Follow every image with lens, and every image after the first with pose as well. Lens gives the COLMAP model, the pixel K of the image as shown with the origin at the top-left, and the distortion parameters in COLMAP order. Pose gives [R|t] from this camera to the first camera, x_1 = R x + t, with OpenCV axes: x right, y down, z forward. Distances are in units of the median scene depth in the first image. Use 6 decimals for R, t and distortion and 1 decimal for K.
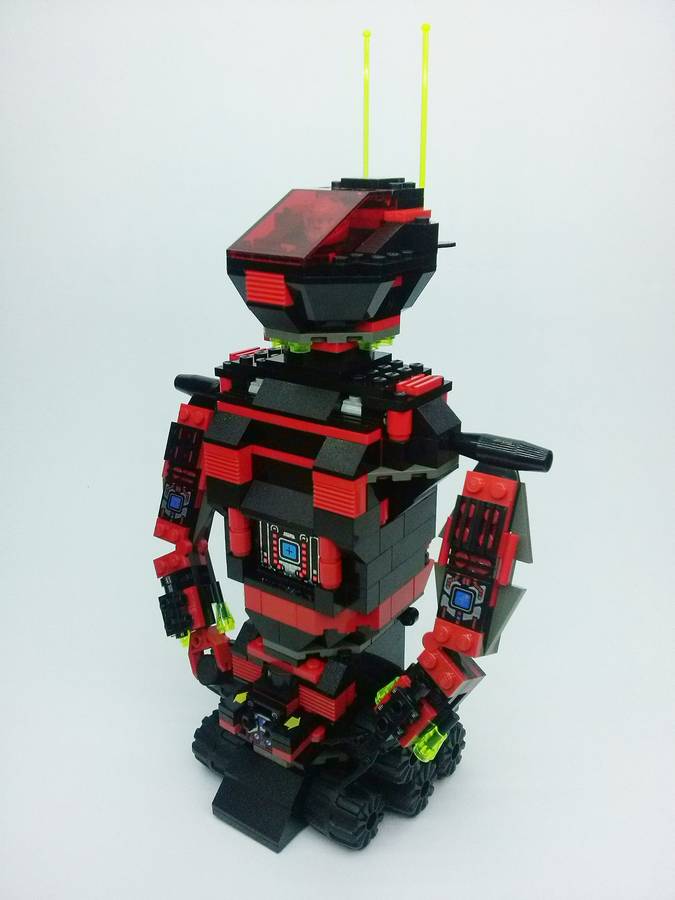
lens RADIAL K [[796.8, 0, 337.5], [0, 796.8, 450.0], [0, 0, 1]] dist [0.161223, -0.557188]
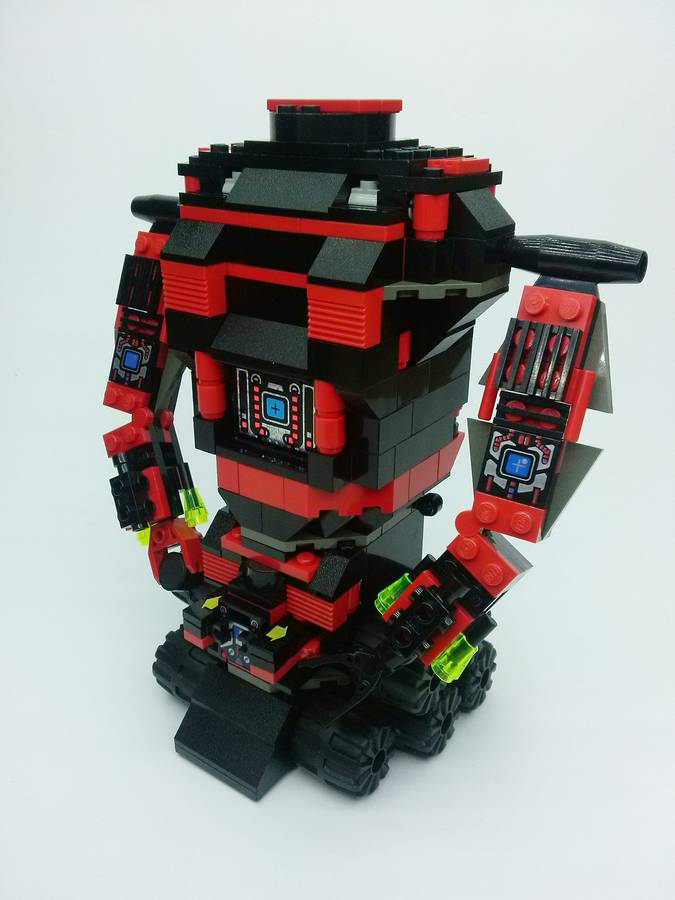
lens RADIAL K [[796.8, 0, 337.5], [0, 796.8, 450.0], [0, 0, 1]] dist [0.161223, -0.557188]
pose [[0.999879, 0.015350, 0.002396, -0.003168], [-0.015455, 0.998492, 0.052676, 0.122367], [-0.001583, -0.052706, 0.998609, 0.243620]]
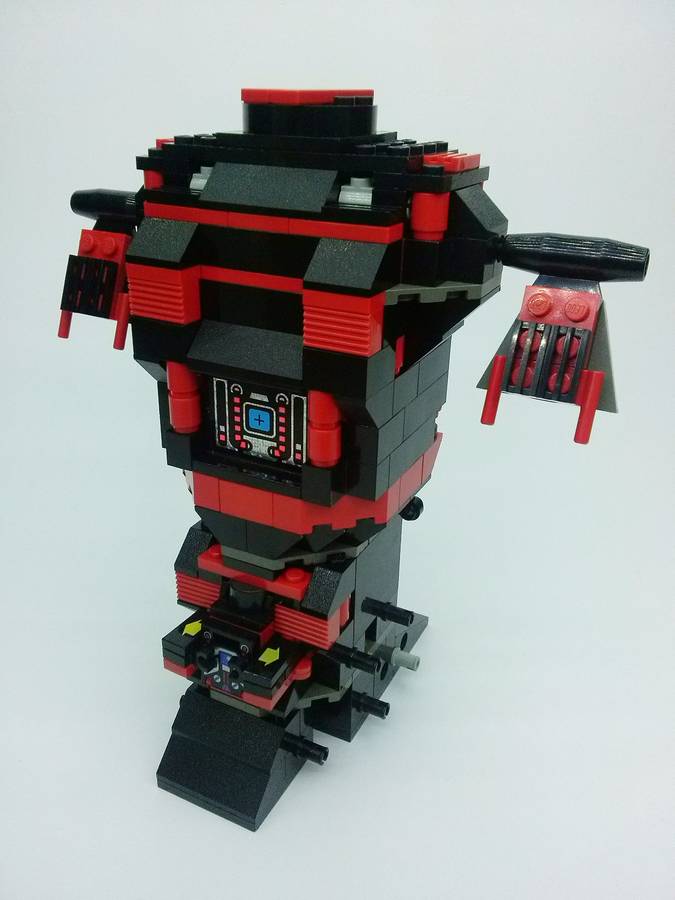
lens RADIAL K [[796.8, 0, 337.5], [0, 796.8, 450.0], [0, 0, 1]] dist [0.161223, -0.557188]
pose [[0.988681, -0.035328, 0.145813, -0.094005], [0.024323, 0.996767, 0.076579, 0.098456], [-0.148047, -0.072166, 0.986344, 0.286743]]
